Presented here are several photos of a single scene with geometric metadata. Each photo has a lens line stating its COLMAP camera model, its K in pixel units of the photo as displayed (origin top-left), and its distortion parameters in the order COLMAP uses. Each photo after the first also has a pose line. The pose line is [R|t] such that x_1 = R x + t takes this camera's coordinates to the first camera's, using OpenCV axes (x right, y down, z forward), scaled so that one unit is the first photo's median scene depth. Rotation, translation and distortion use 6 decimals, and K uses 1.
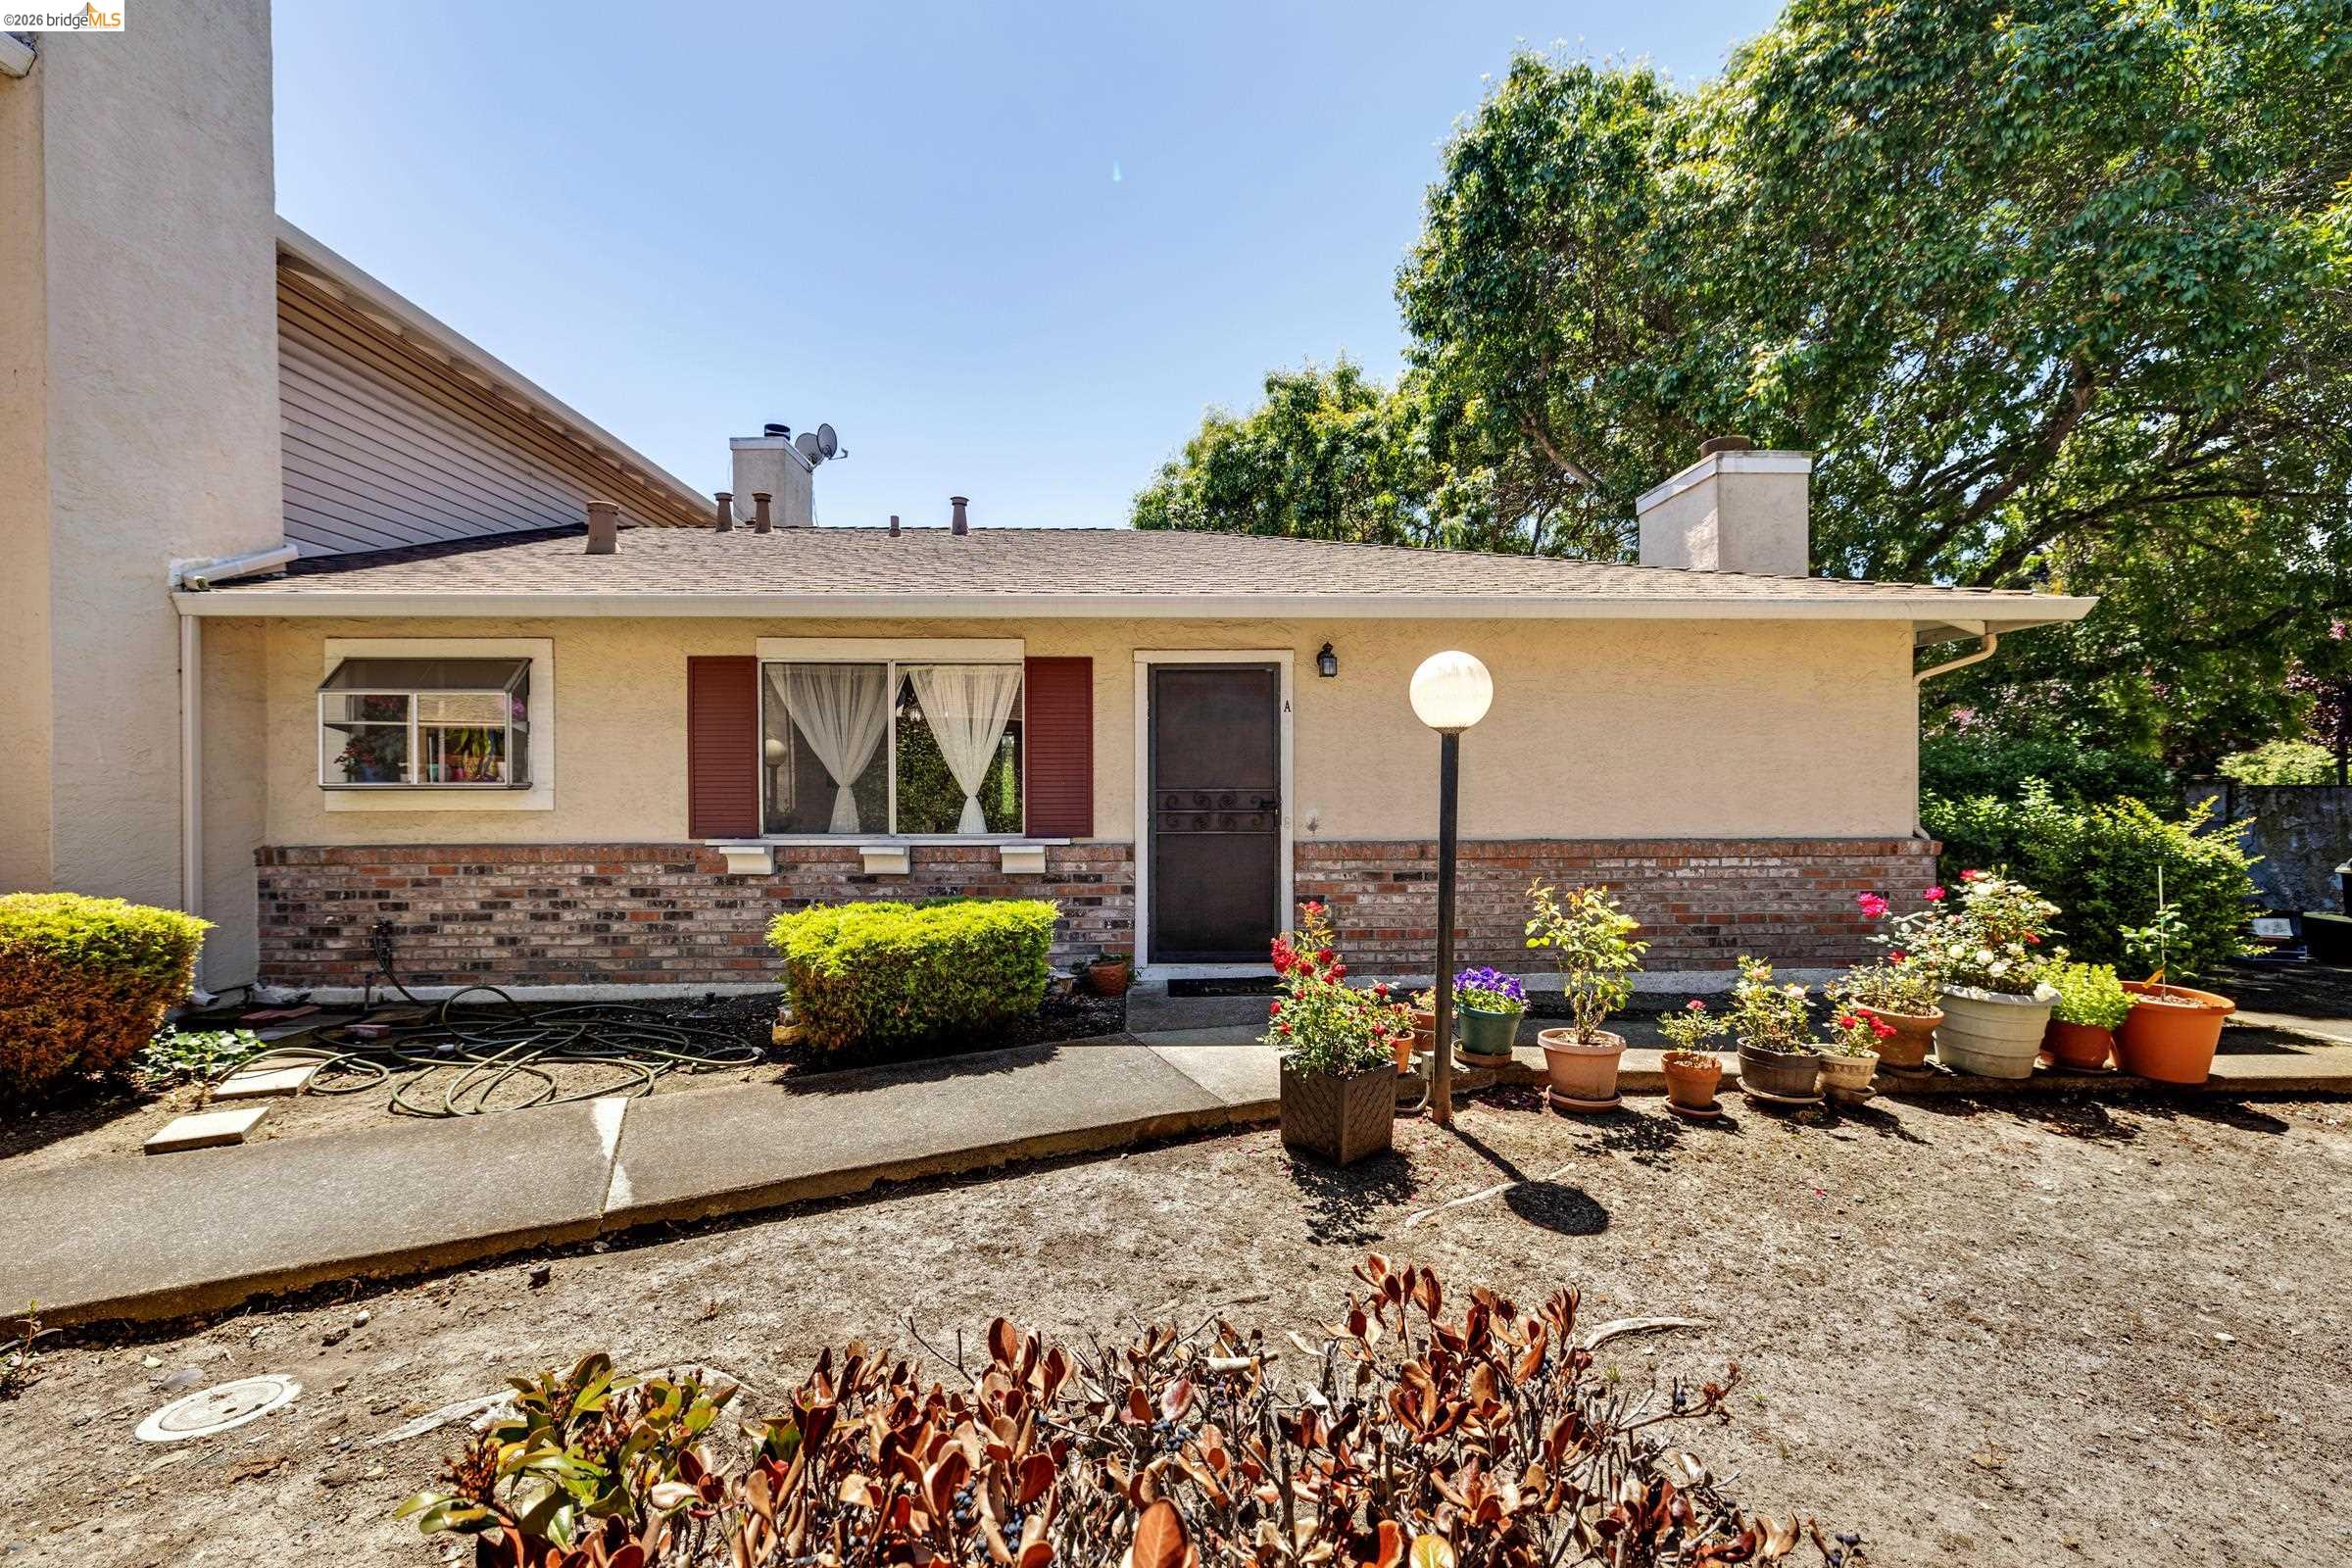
lens RADIAL K [[995.2, 0, 1176.8], [0, 995.2, 786.1], [0, 0, 1]] dist [-0.002673, -0.000912]
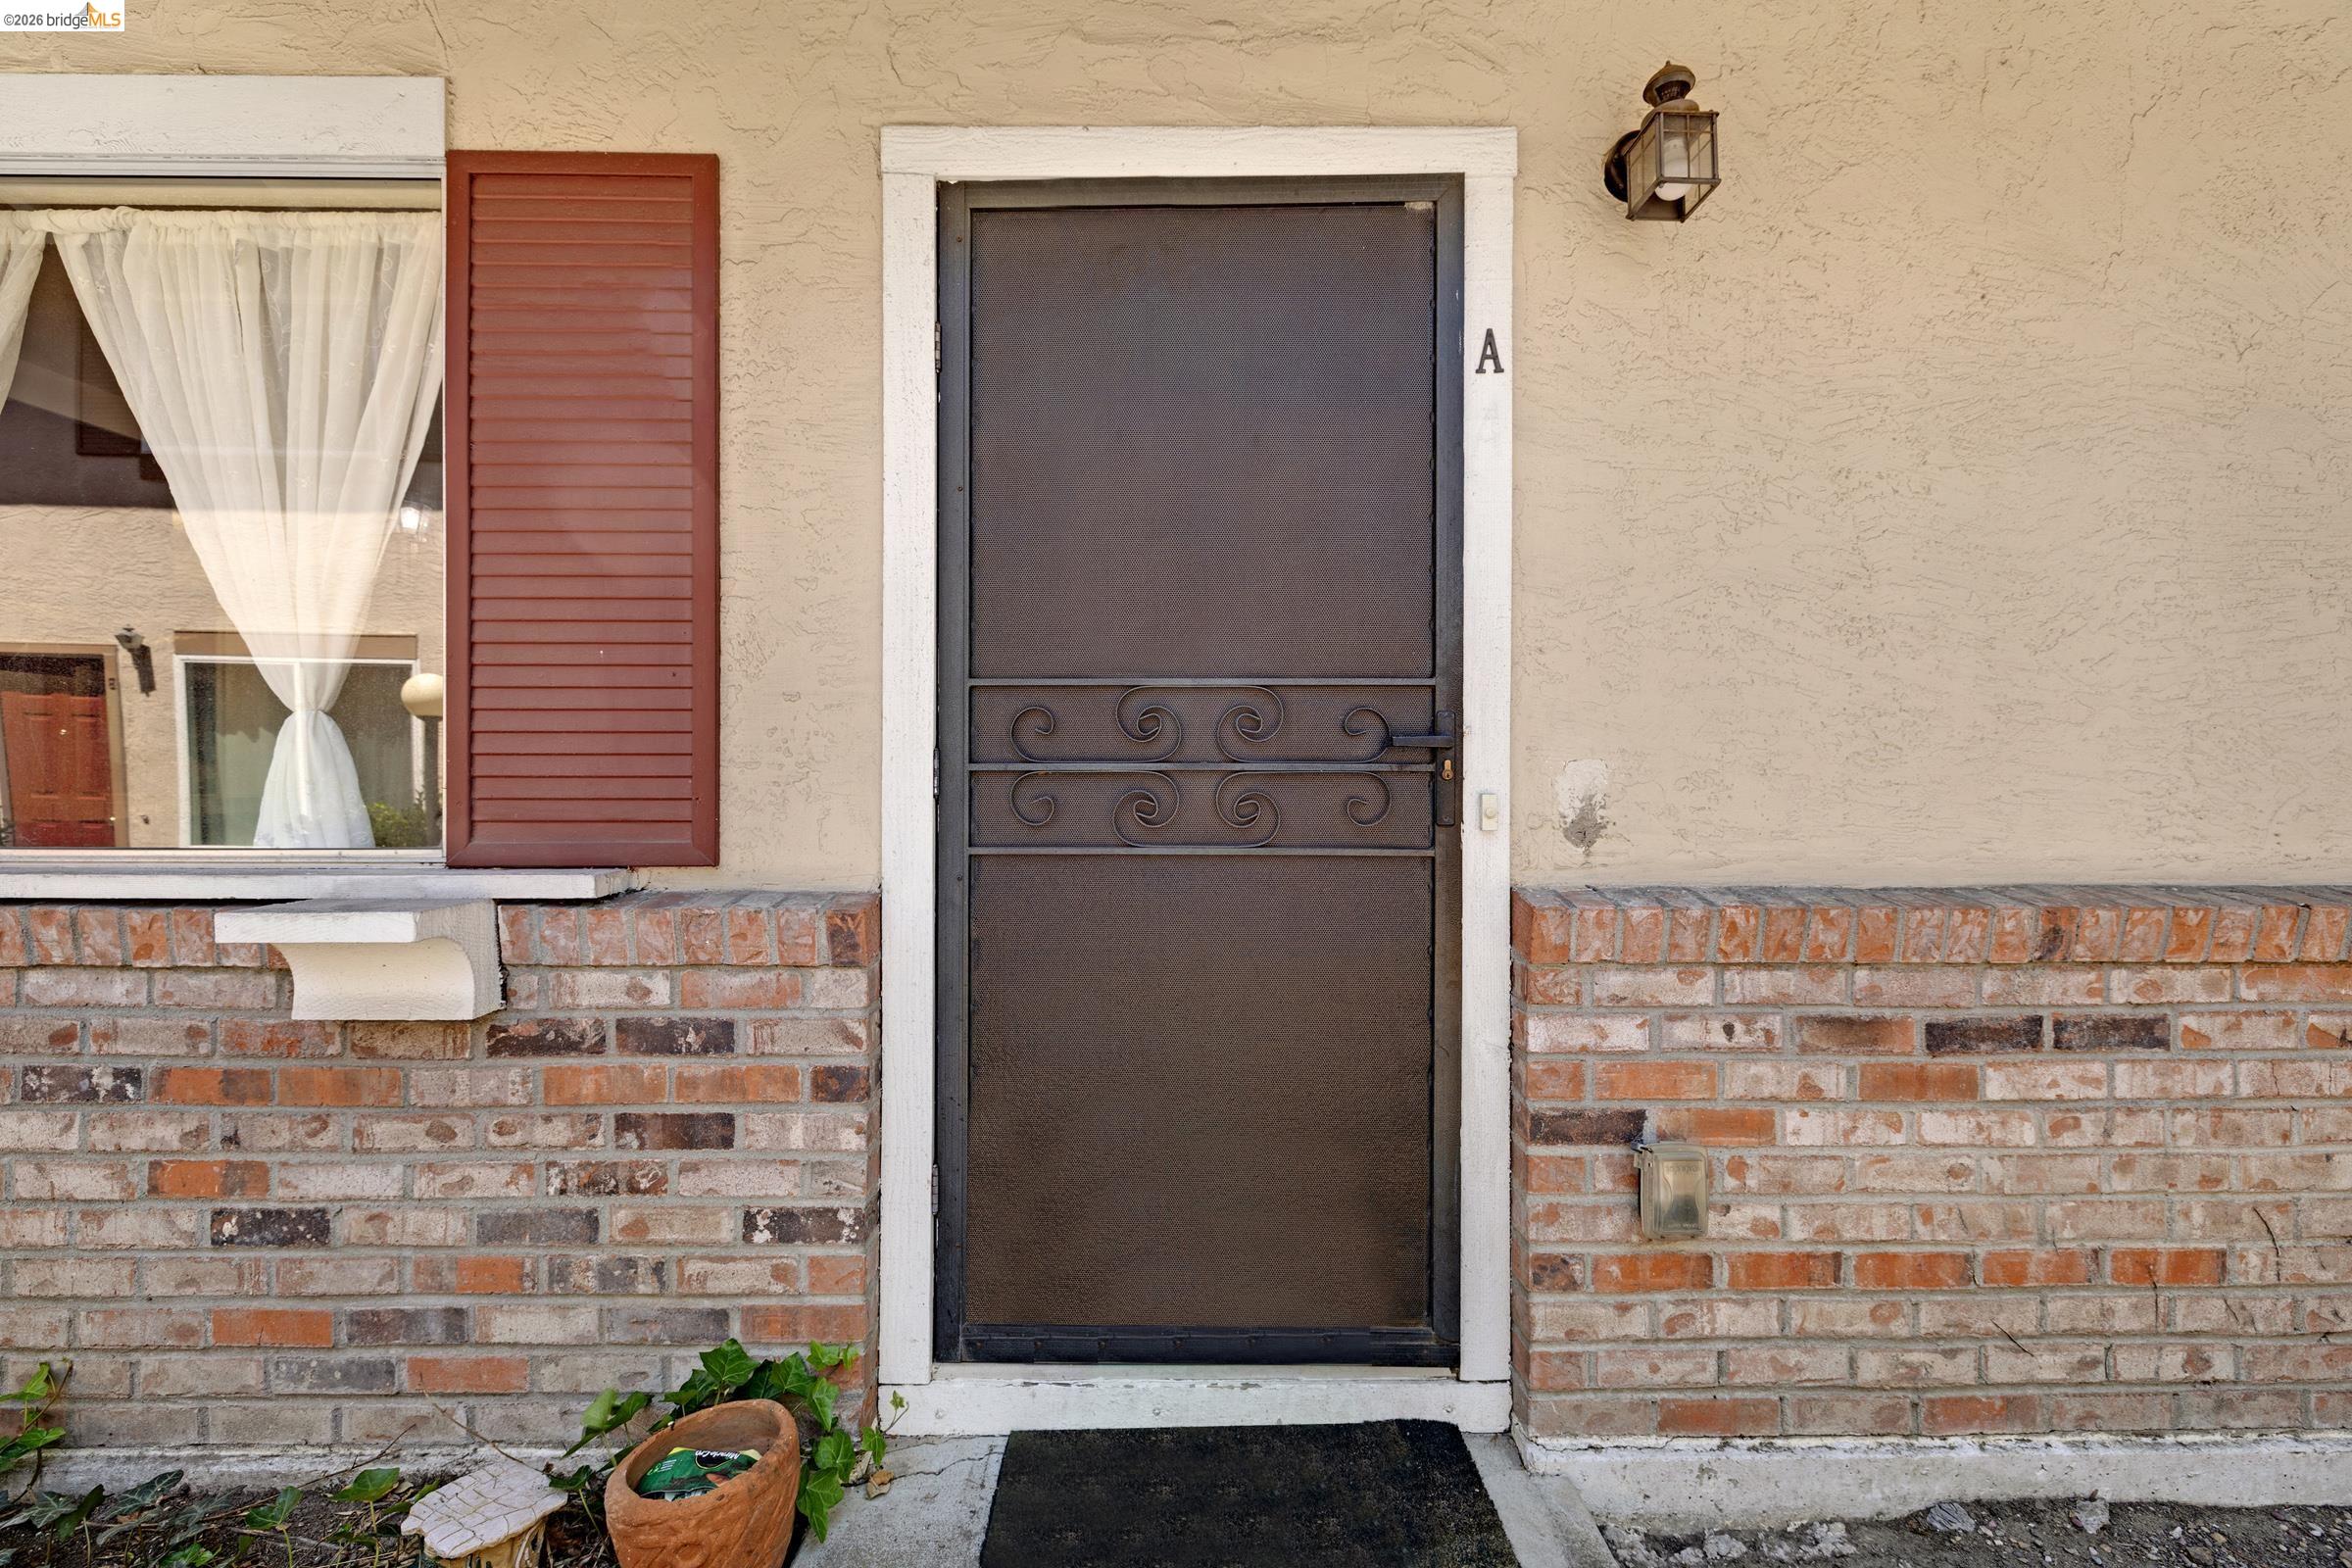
lens RADIAL K [[995.2, 0, 1178.9], [0, 995.2, 777.7], [0, 0, 1]] dist [-0.002673, -0.000912]
pose [[0.999604, 0.003774, -0.027887, 0.041089], [-0.003530, 0.999955, 0.008787, 0.026517], [0.027919, -0.008685, 0.999572, 0.763226]]
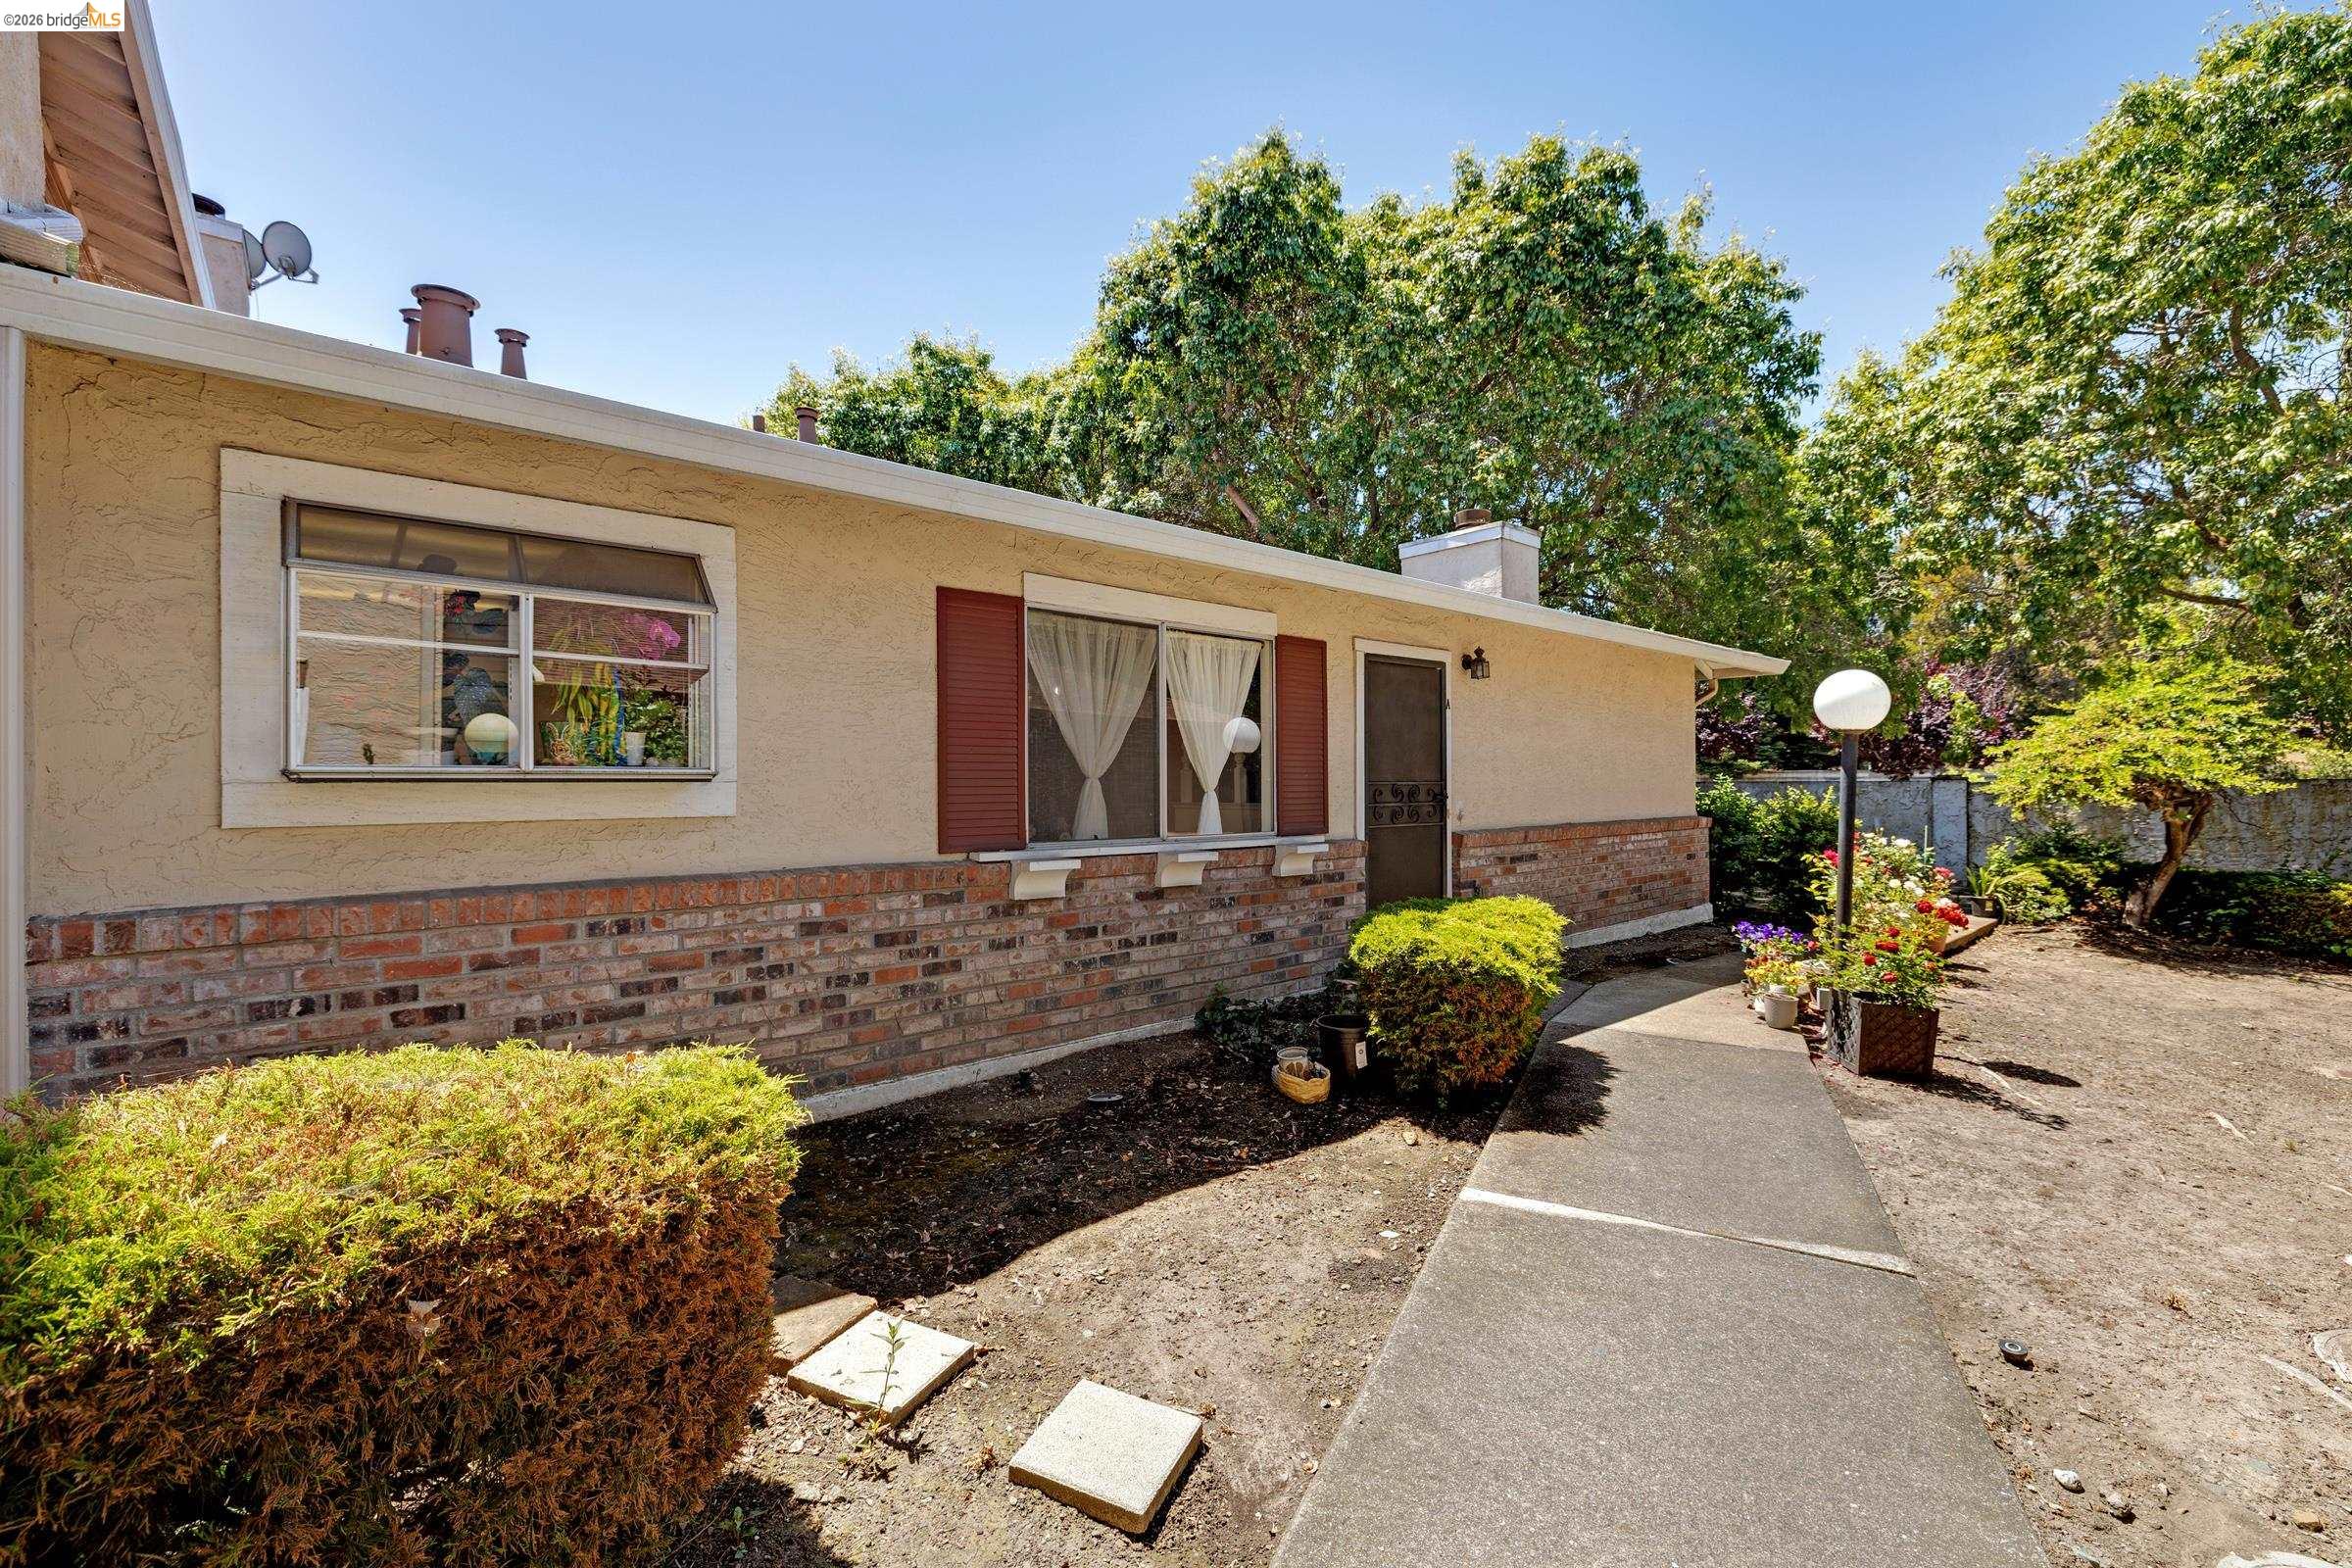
lens RADIAL K [[995.2, 0, 1174.3], [0, 995.2, 785.4], [0, 0, 1]] dist [-0.002673, -0.000912]
pose [[0.778736, -0.001674, 0.627349, -0.793266], [0.004146, 0.999988, -0.002477, 0.008507], [-0.627338, 0.004530, 0.778734, 0.369759]]
